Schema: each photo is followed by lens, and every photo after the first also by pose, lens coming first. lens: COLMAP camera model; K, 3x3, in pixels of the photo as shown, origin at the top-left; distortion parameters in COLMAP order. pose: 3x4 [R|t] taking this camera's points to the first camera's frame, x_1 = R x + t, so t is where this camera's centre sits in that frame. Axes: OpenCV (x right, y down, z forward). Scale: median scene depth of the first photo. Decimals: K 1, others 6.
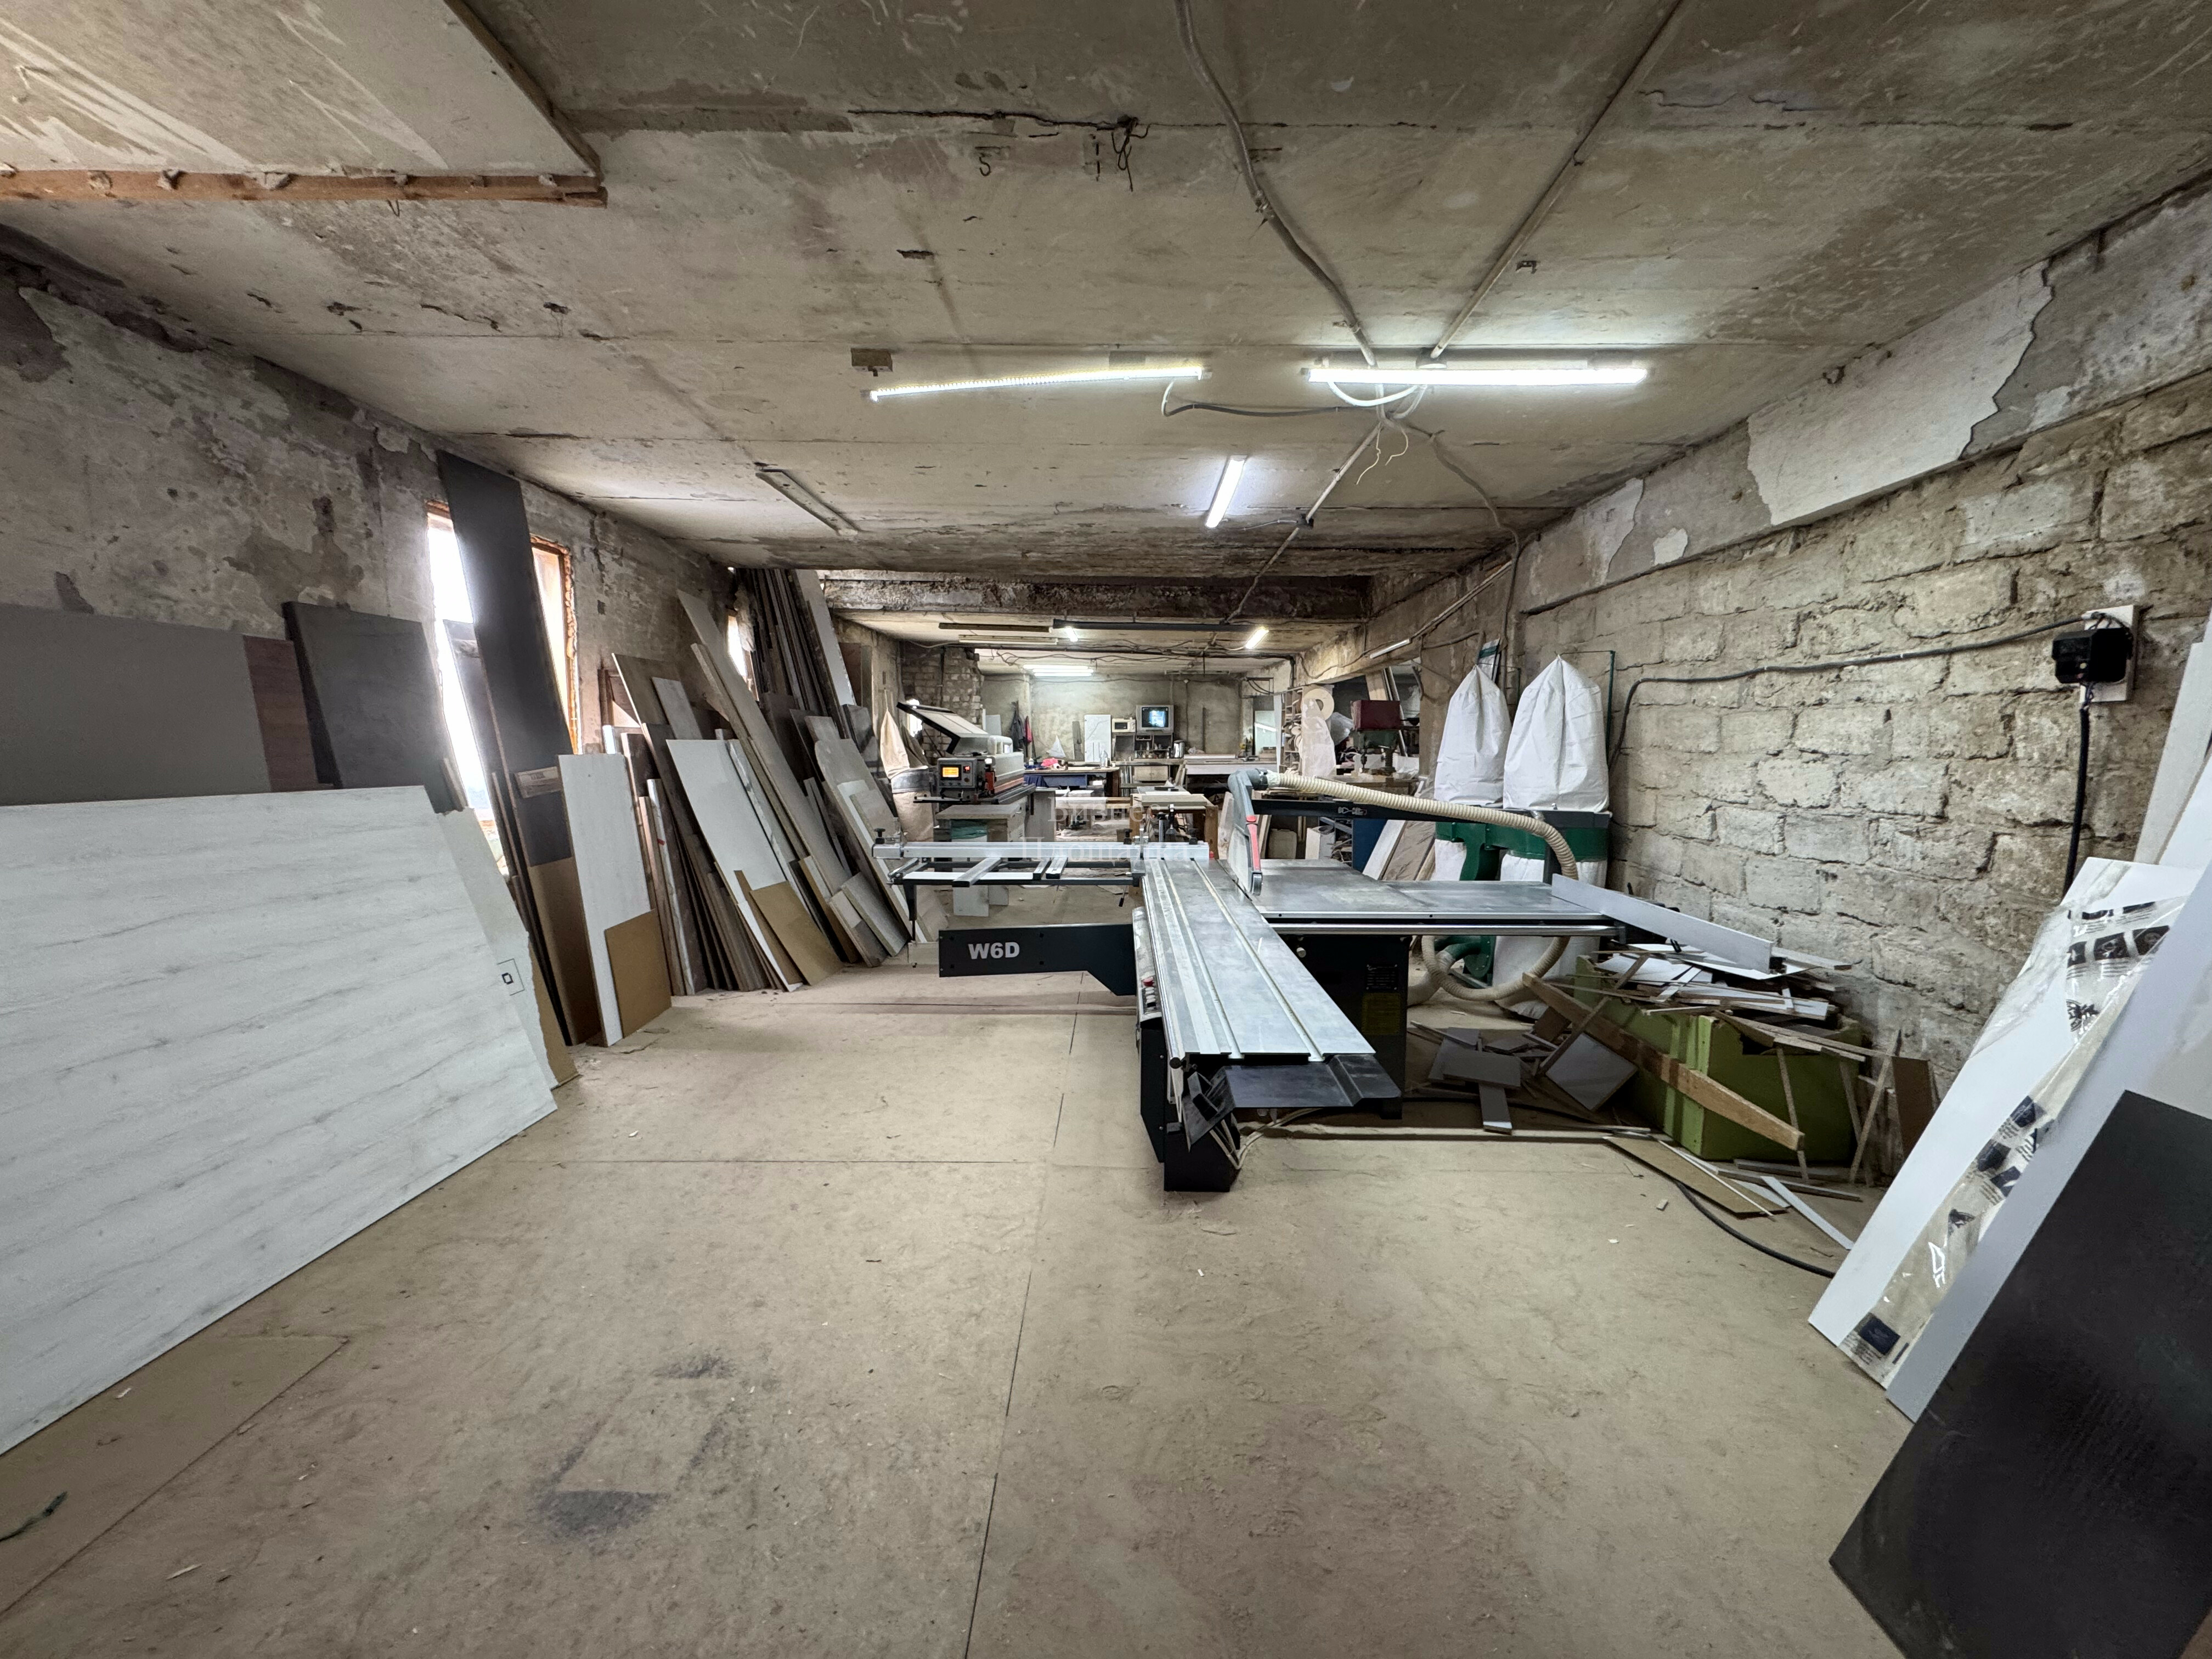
lens RADIAL K [[880.0, 0, 1107.6], [0, 880.0, 826.7], [0, 0, 1]] dist [-0.002486, 0.000570]
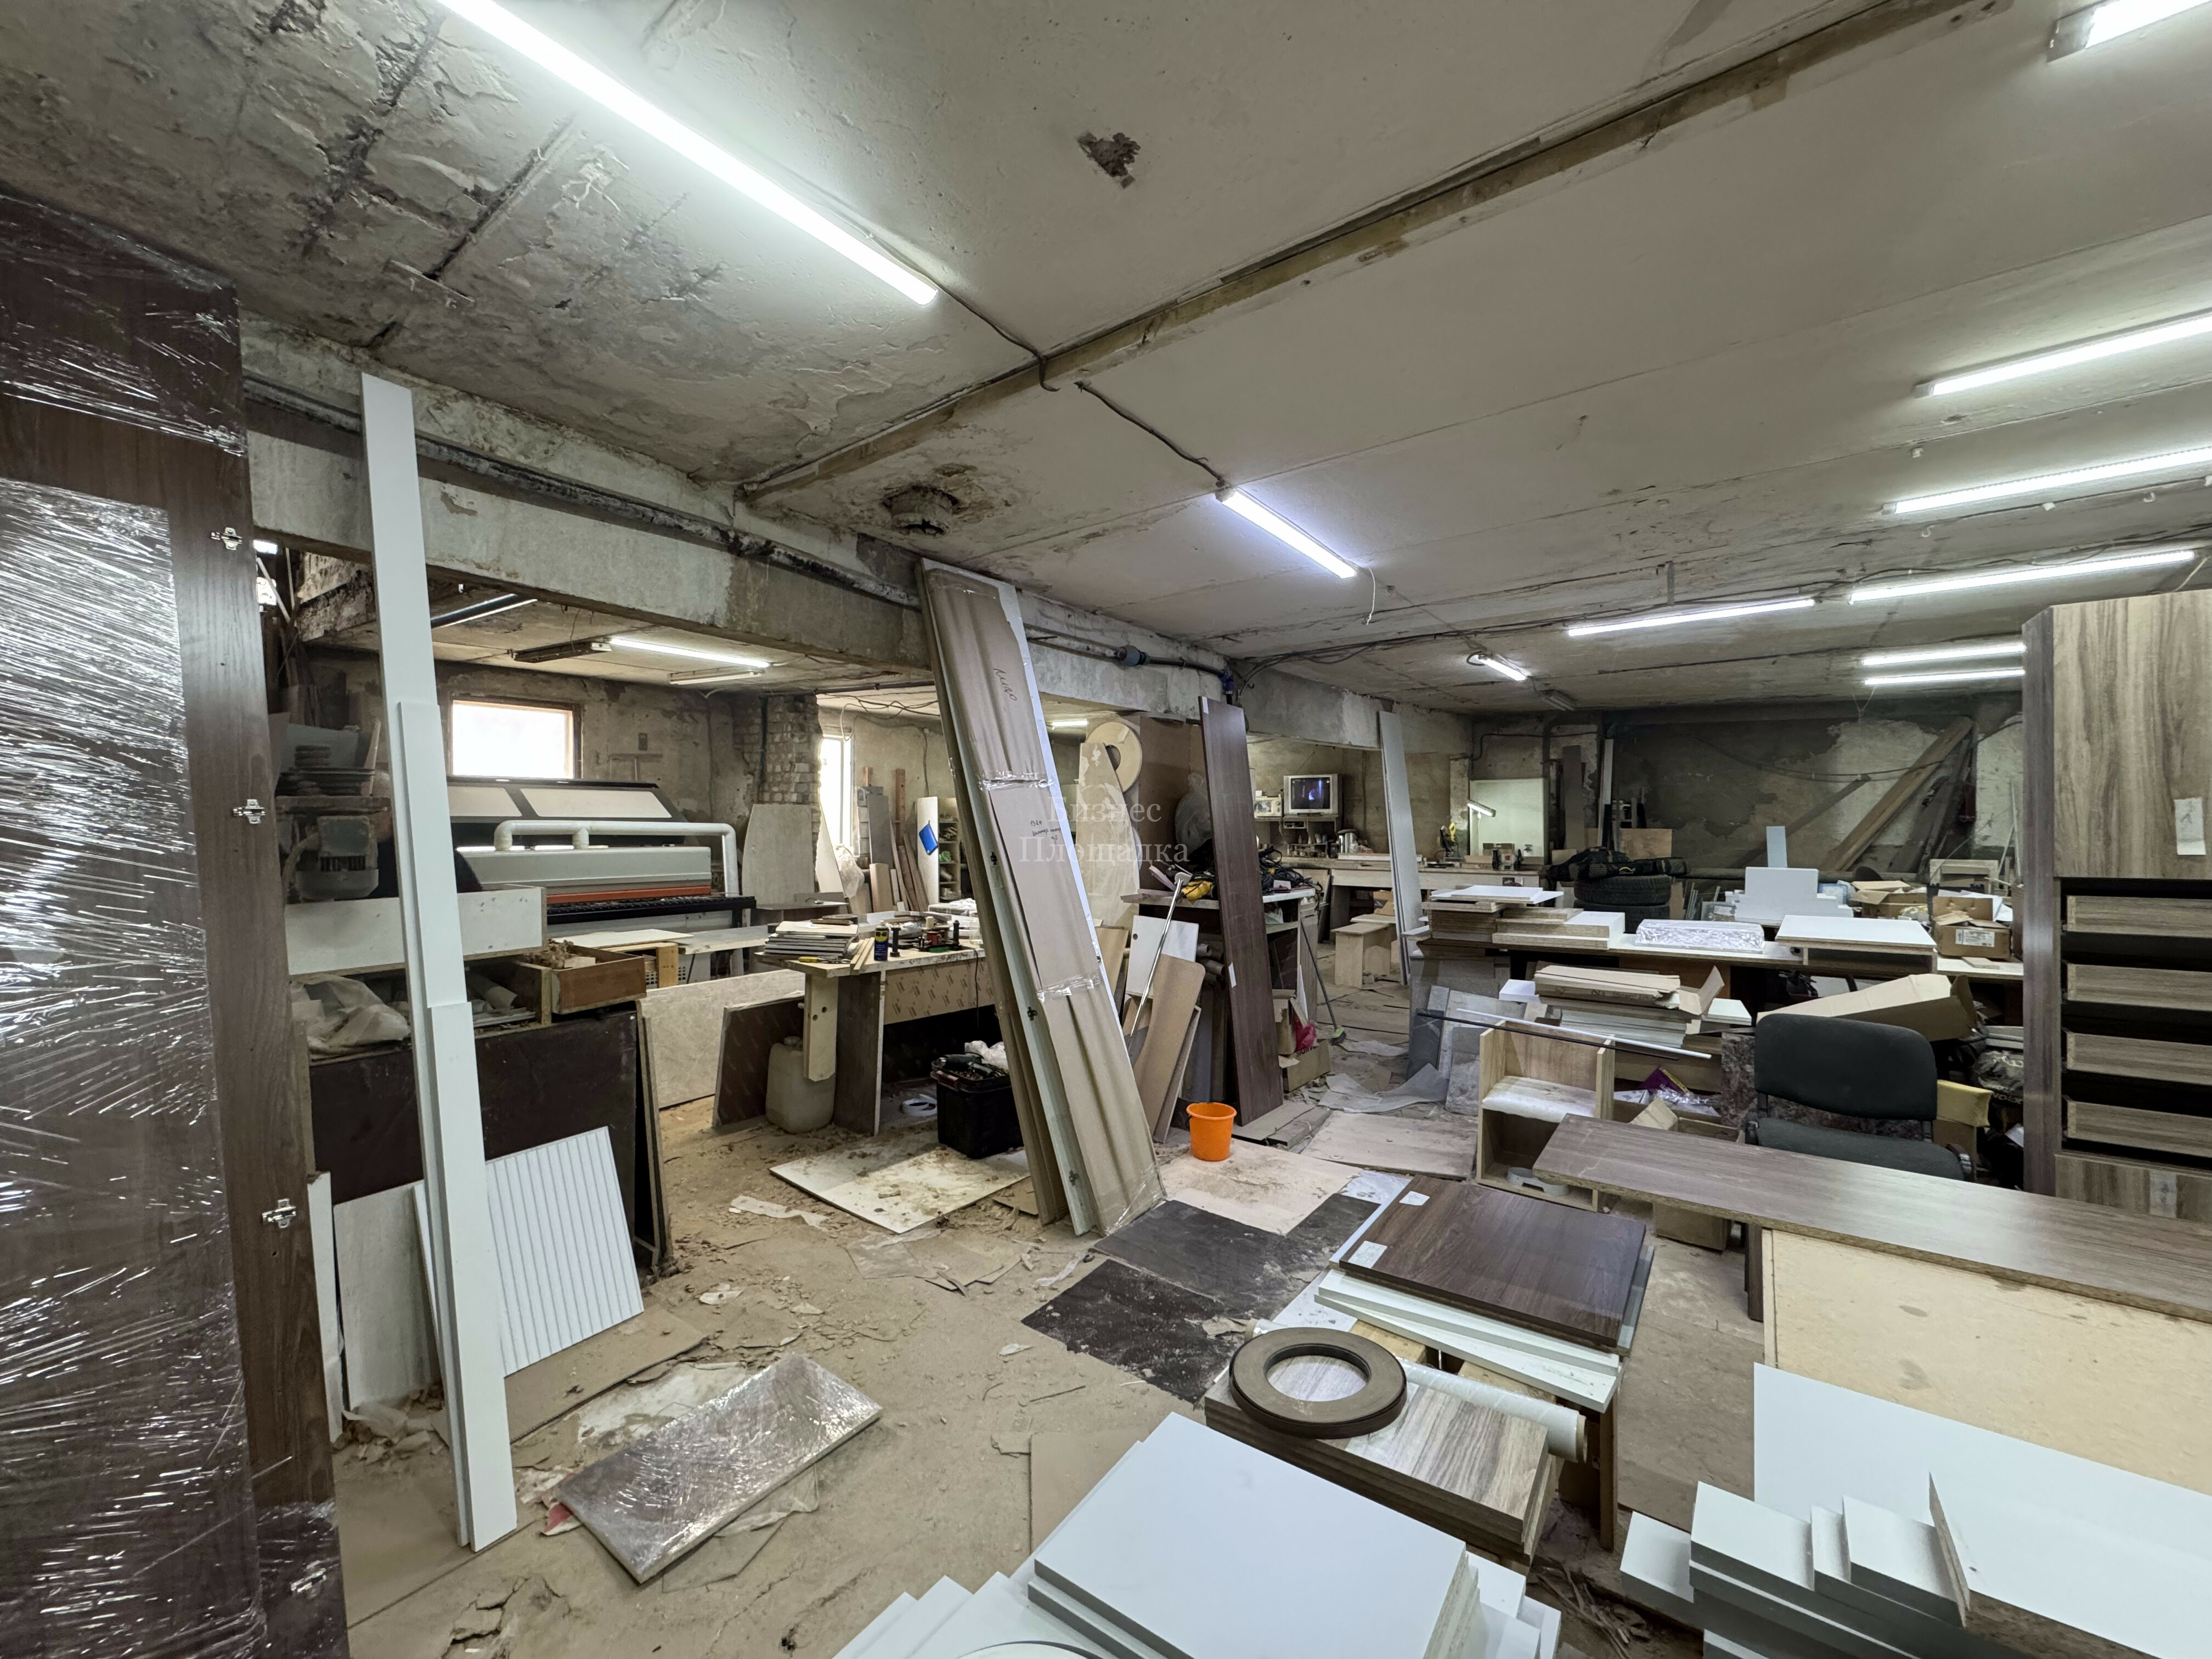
lens RADIAL K [[880.0, 0, 1107.6], [0, 880.0, 826.7], [0, 0, 1]] dist [-0.002486, 0.000570]
pose [[0.818913, 0.012377, -0.573784, 0.300824], [-0.064638, 0.995395, -0.070781, -0.044666], [0.570266, 0.095052, 0.815943, 0.392177]]
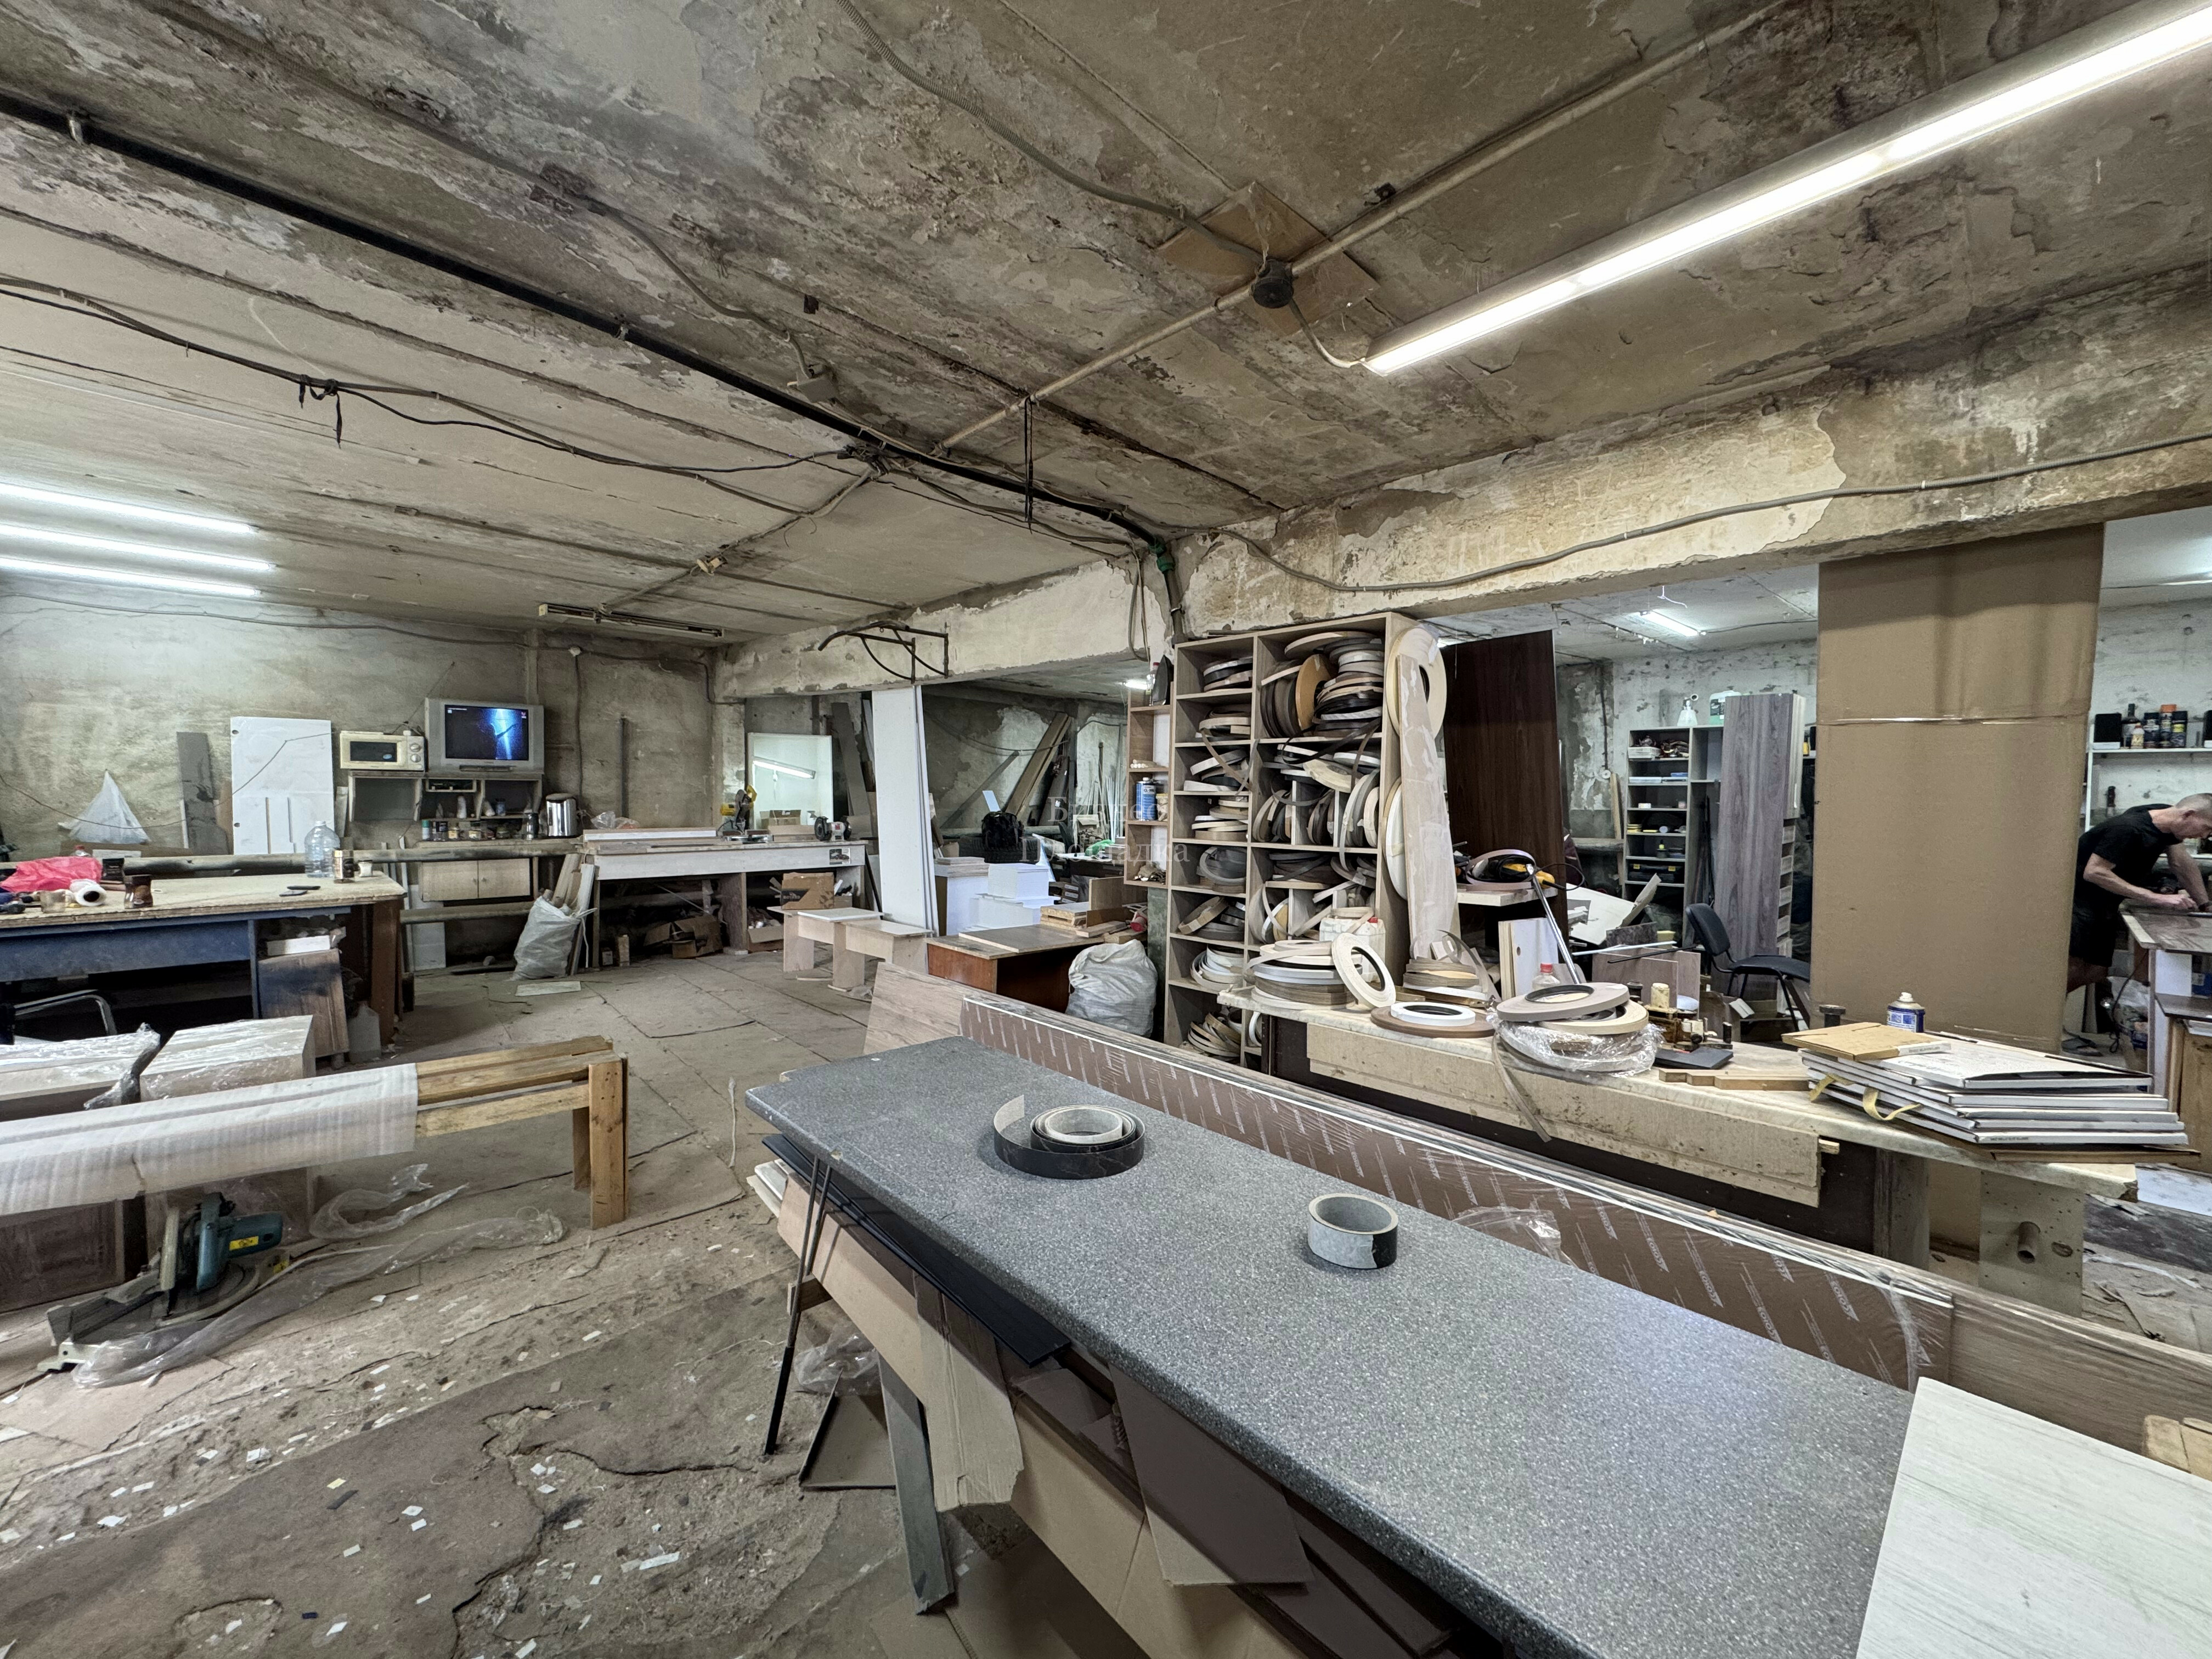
lens RADIAL K [[880.0, 0, 1107.6], [0, 880.0, 826.7], [0, 0, 1]] dist [-0.002486, 0.000570]
pose [[0.719801, -0.013080, 0.694057, -0.018315], [0.054203, 0.997829, -0.037409, -0.054137], [-0.692061, 0.064547, 0.718947, 0.534034]]
